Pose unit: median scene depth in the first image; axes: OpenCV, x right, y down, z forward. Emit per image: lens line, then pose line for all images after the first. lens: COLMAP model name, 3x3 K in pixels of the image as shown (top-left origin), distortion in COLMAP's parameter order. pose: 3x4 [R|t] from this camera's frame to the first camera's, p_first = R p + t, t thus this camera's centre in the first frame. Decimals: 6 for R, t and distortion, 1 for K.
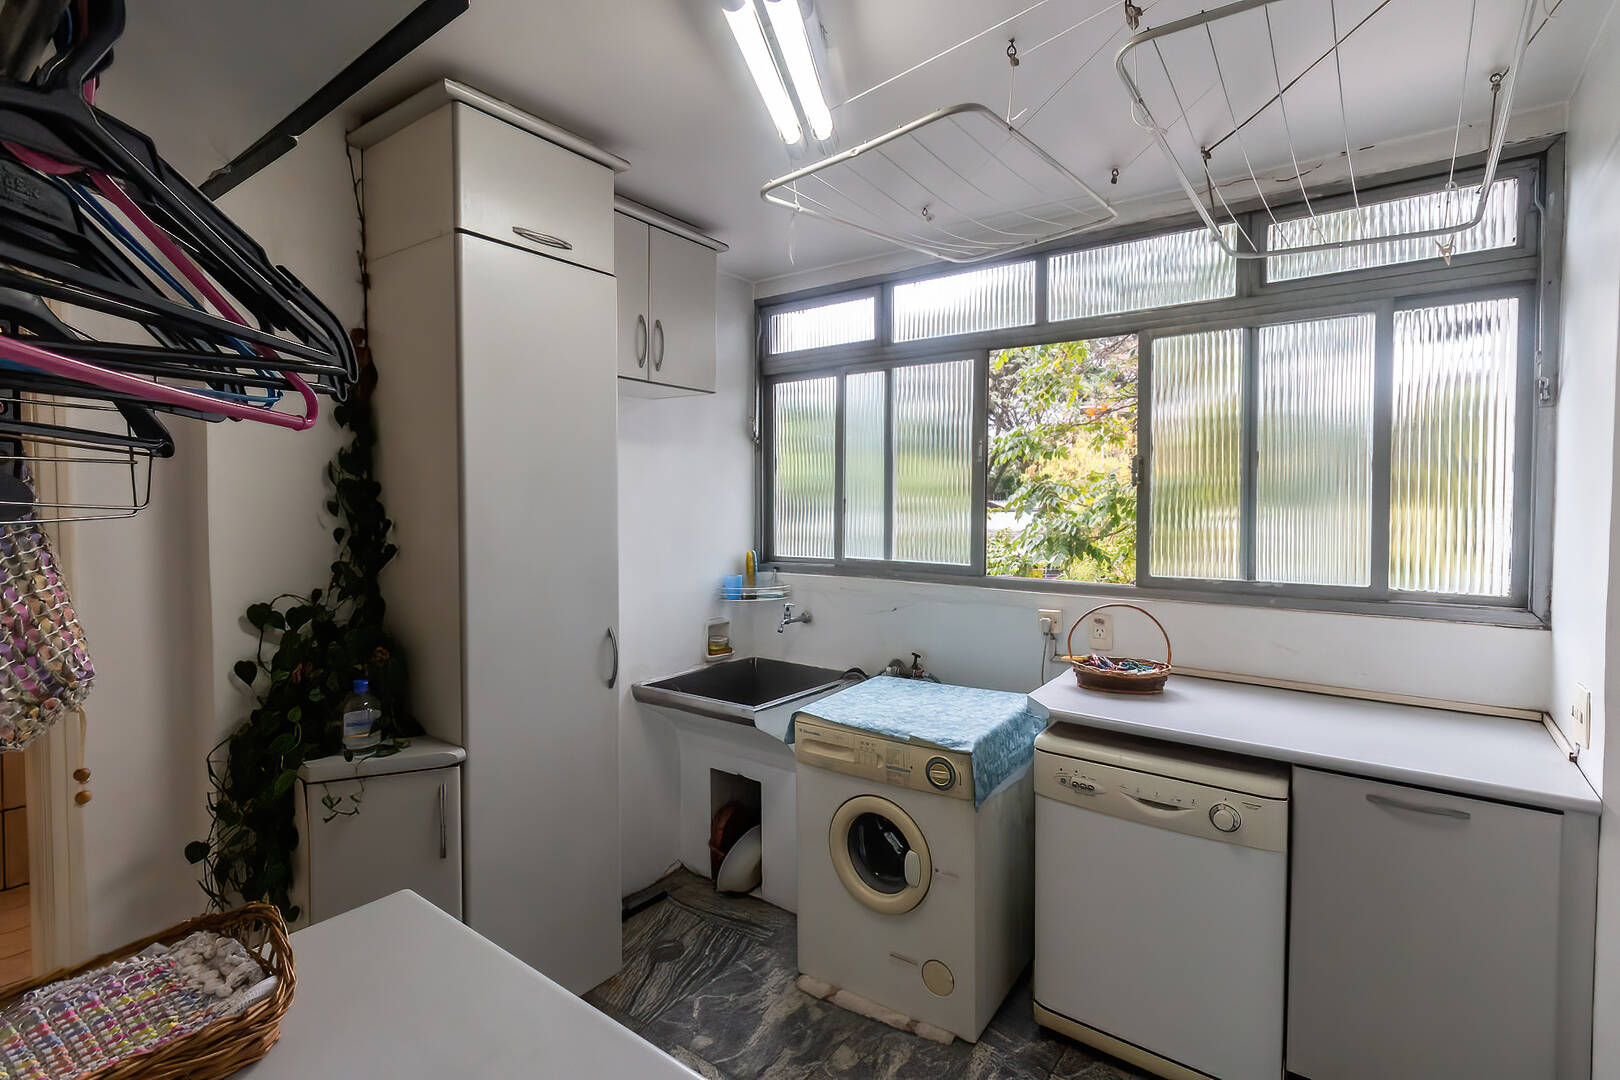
lens RADIAL K [[760.8, 0, 806.4], [0, 760.8, 533.7], [0, 0, 1]] dist [0.008116, -0.001219]
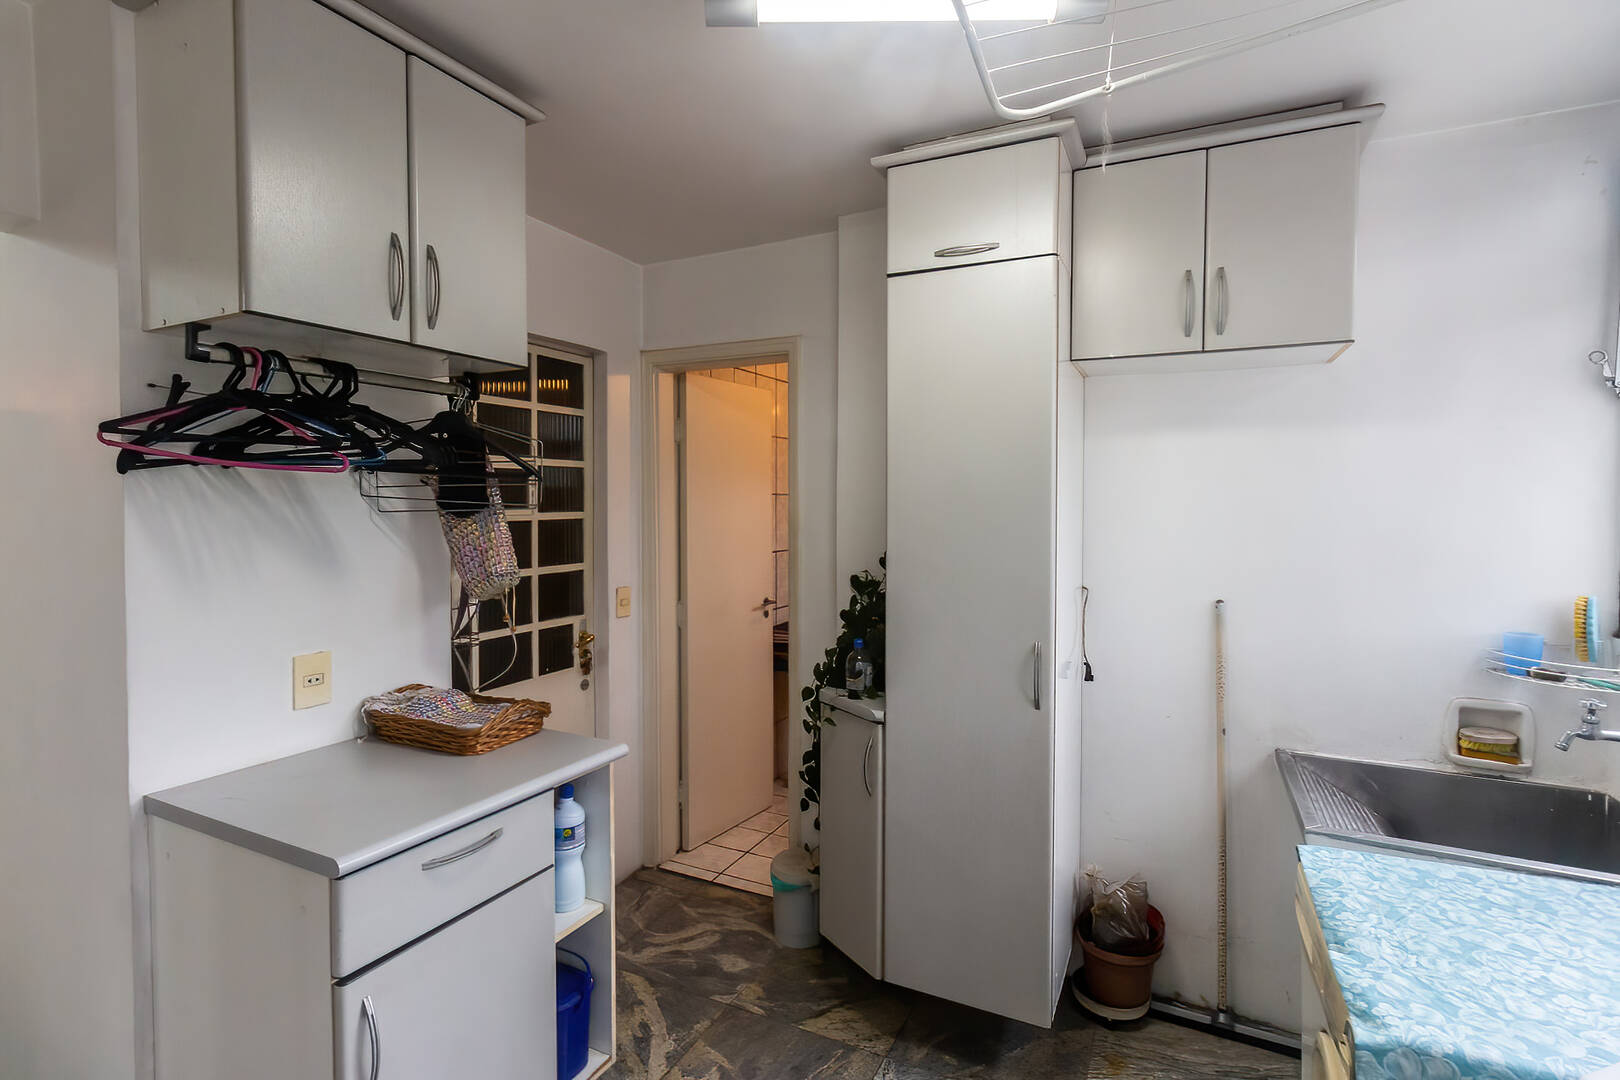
lens RADIAL K [[760.8, 0, 810.3], [0, 760.8, 526.5], [0, 0, 1]] dist [0.008116, -0.001219]
pose [[0.198343, 0.032137, -0.979606, 0.573993], [-0.047677, 0.998596, 0.023107, -0.022338], [0.978972, 0.042121, 0.199597, 0.541222]]
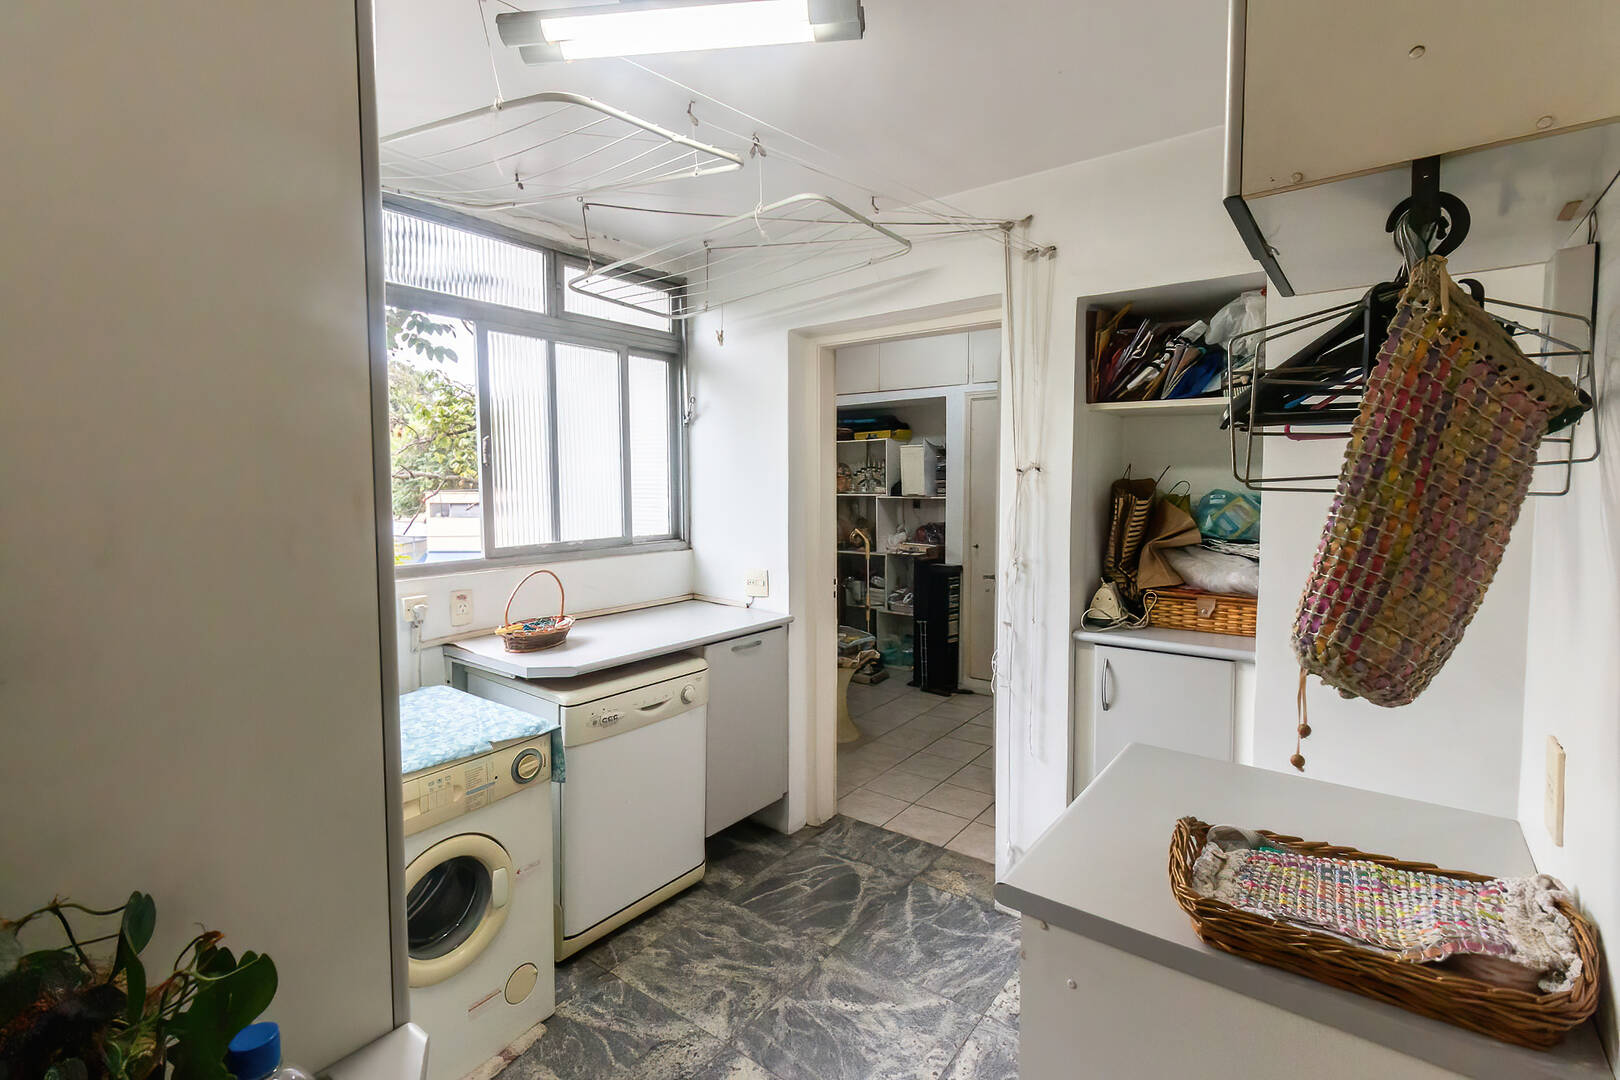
lens RADIAL K [[760.8, 0, 808.2], [0, 760.8, 534.4], [0, 0, 1]] dist [0.008116, -0.001219]
pose [[-0.001811, -0.073537, 0.997291, -0.747552], [0.045966, 0.996232, 0.073542, -0.027026], [-0.998941, 0.045974, 0.001576, 0.628725]]
